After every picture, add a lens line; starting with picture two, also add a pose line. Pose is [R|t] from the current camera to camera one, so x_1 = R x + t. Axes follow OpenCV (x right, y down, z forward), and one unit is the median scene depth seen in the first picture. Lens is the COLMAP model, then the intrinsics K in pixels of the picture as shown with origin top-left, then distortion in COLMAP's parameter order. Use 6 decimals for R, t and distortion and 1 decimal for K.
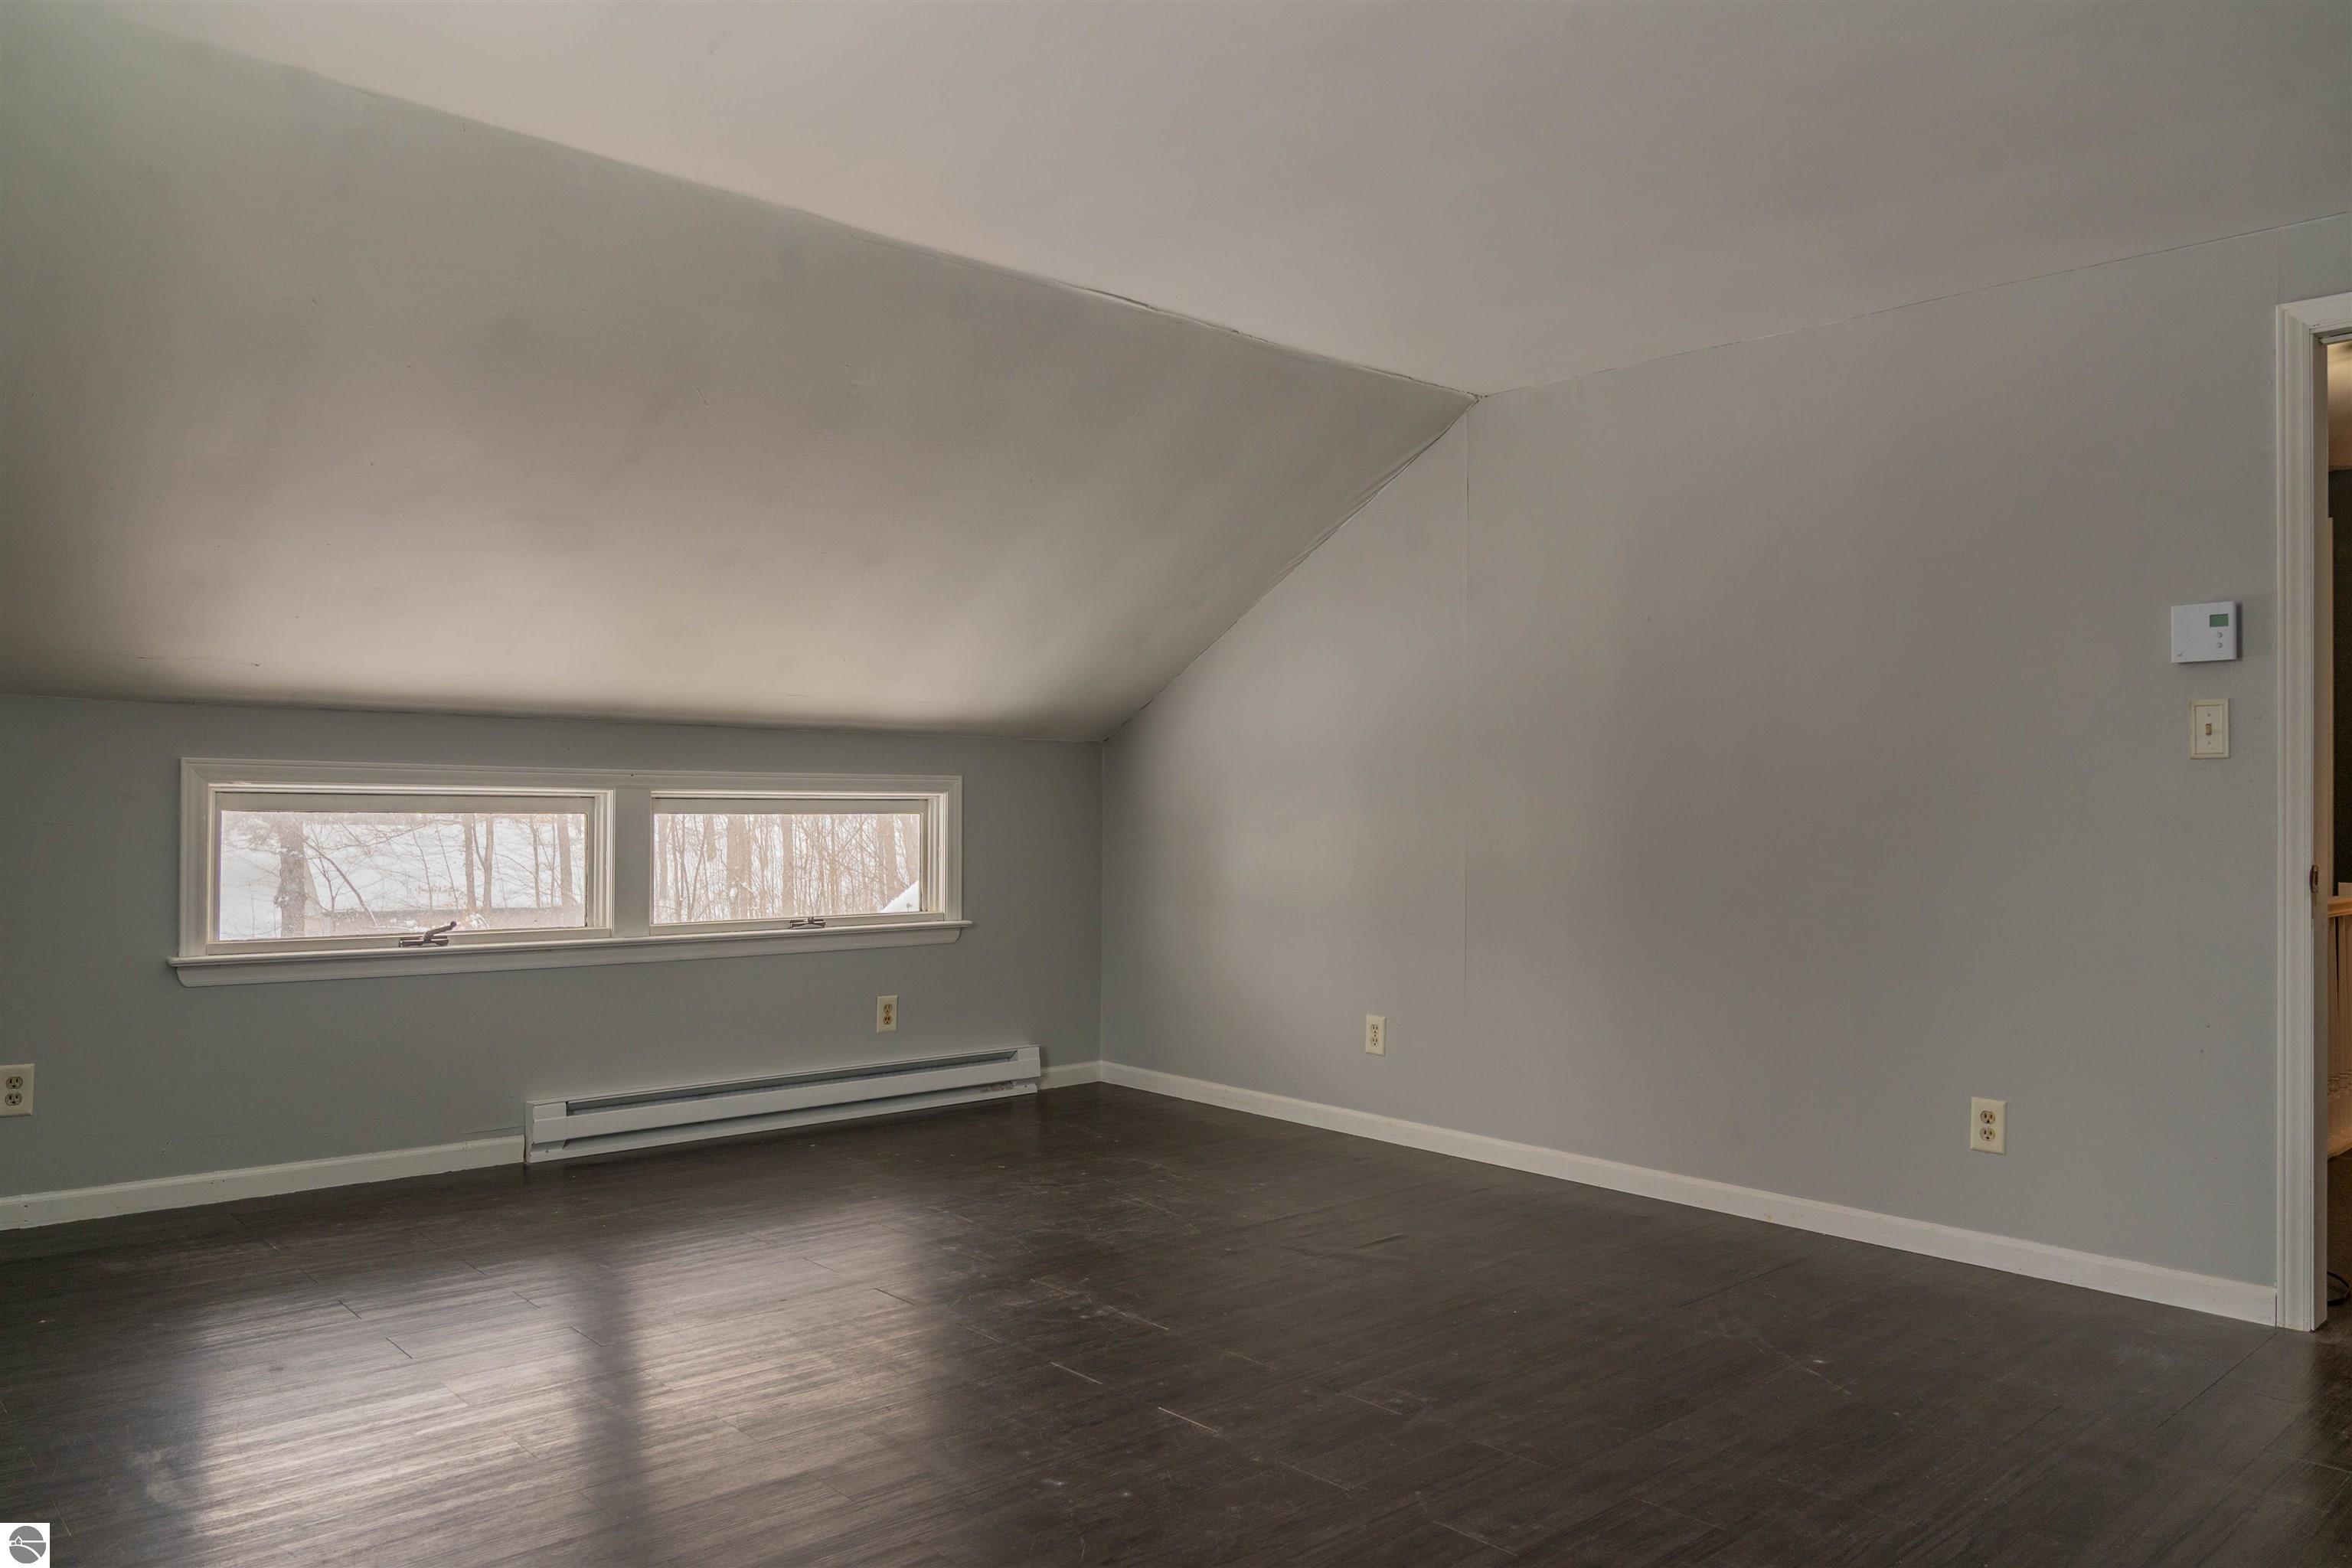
lens RADIAL K [[1636.2, 0, 1156.4], [0, 1636.2, 783.3], [0, 0, 1]] dist [-0.029945, 0.008347]
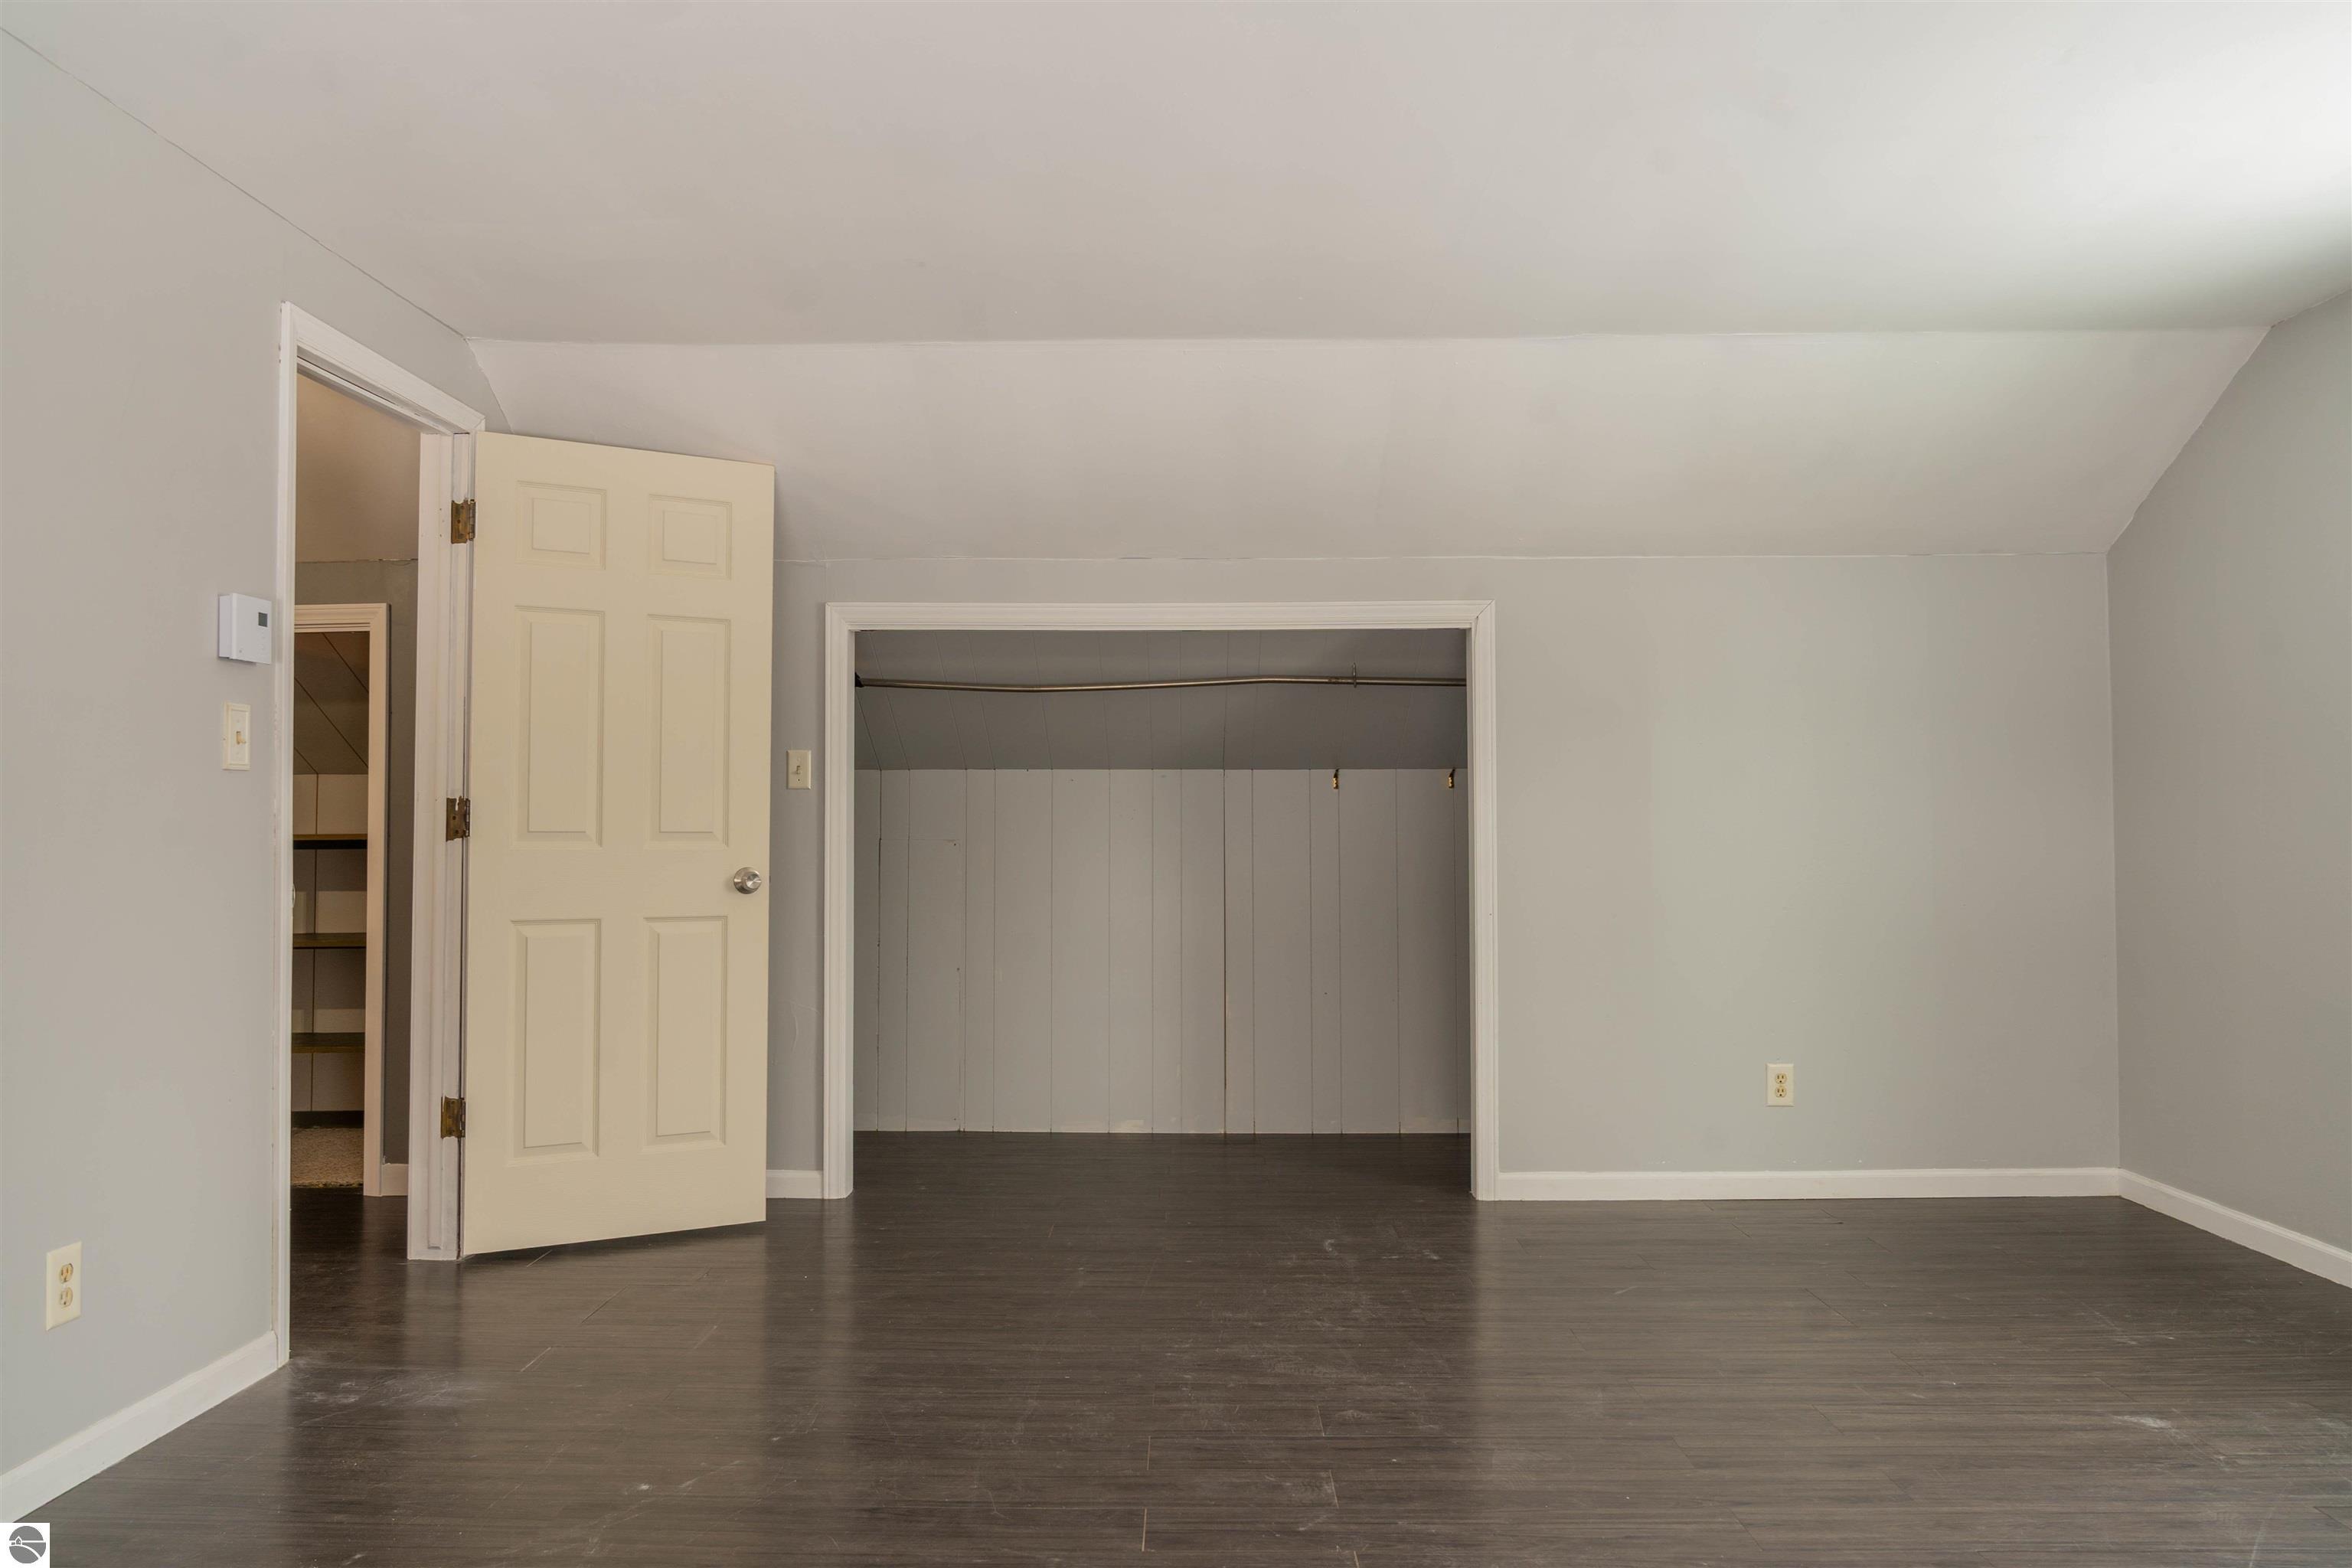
lens RADIAL K [[1636.2, 0, 1156.4], [0, 1636.2, 783.3], [0, 0, 1]] dist [-0.029945, 0.008347]
pose [[-0.731782, 0.016047, 0.681350, -0.338056], [-0.012794, 0.999223, -0.037275, 0.019195], [-0.681418, -0.035995, -0.731008, 1.347479]]
